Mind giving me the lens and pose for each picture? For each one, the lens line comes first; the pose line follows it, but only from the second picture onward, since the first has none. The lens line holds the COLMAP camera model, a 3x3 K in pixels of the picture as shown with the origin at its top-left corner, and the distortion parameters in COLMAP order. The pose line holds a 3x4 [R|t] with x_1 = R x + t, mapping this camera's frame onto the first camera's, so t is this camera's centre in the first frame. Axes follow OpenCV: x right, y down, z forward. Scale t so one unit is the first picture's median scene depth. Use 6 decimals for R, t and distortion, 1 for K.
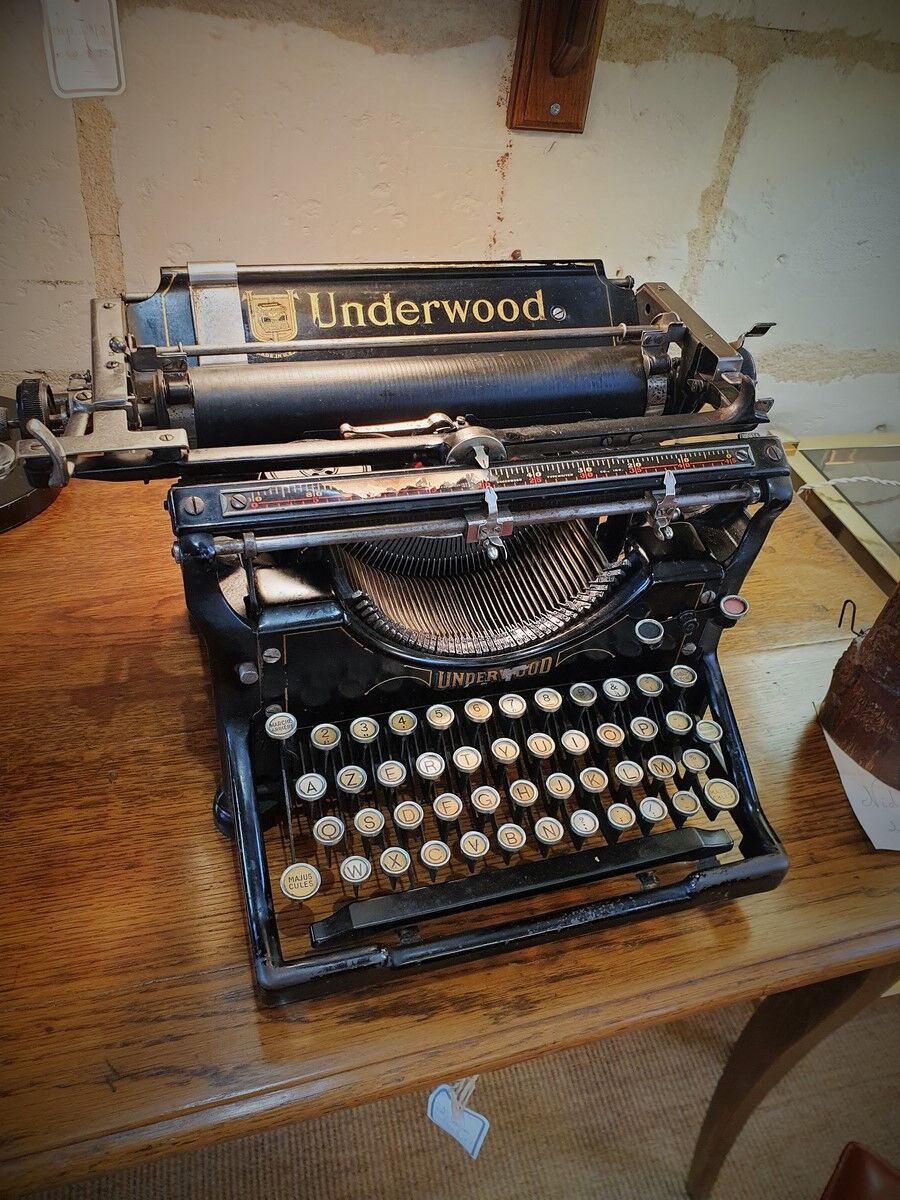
lens RADIAL K [[935.8, 0, 450.8], [0, 935.8, 607.6], [0, 0, 1]] dist [0.016458, -0.014320]
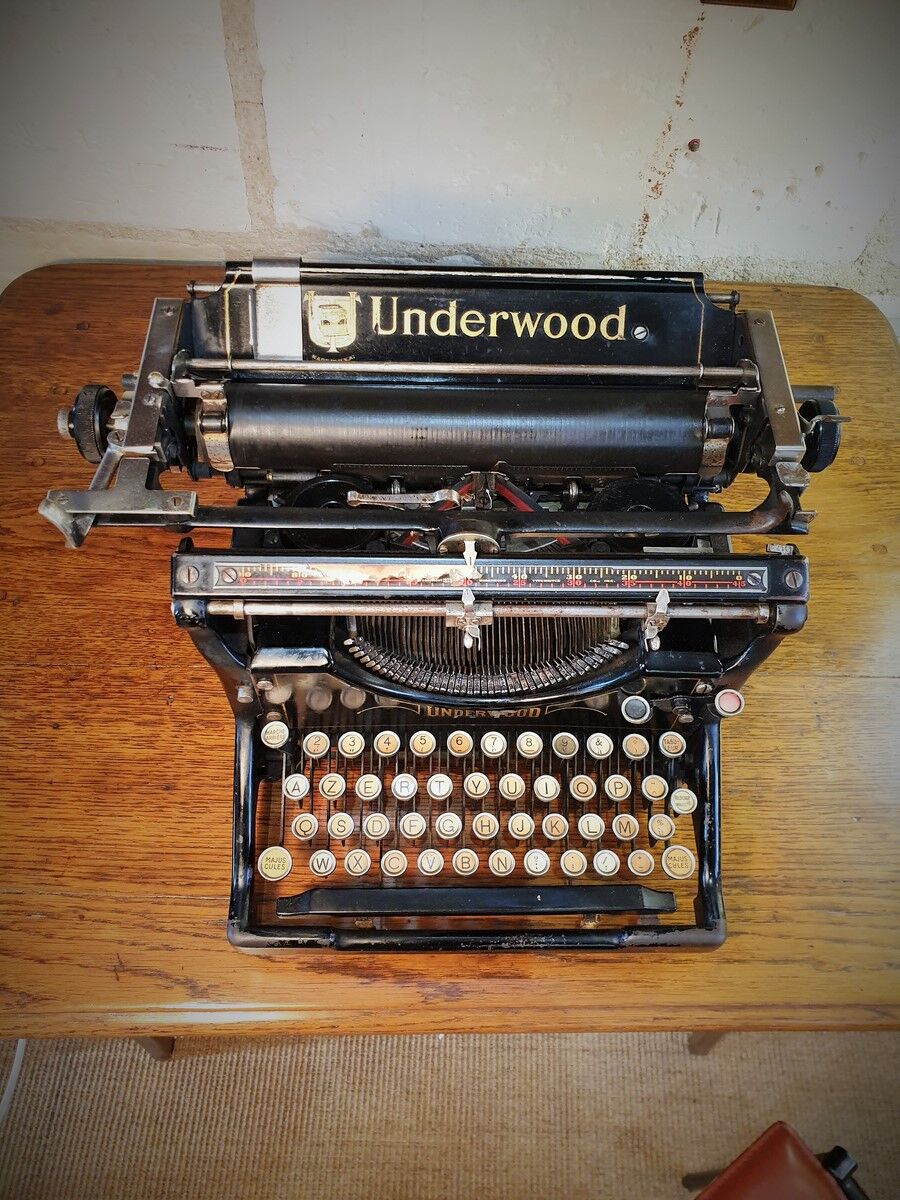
lens RADIAL K [[935.8, 0, 443.9], [0, 935.8, 600.2], [0, 0, 1]] dist [0.016458, -0.014320]
pose [[0.959520, 0.198928, -0.199373, 0.183270], [-0.136695, 0.947862, 0.287875, -0.336162], [0.246244, -0.248968, 0.936685, 0.025622]]
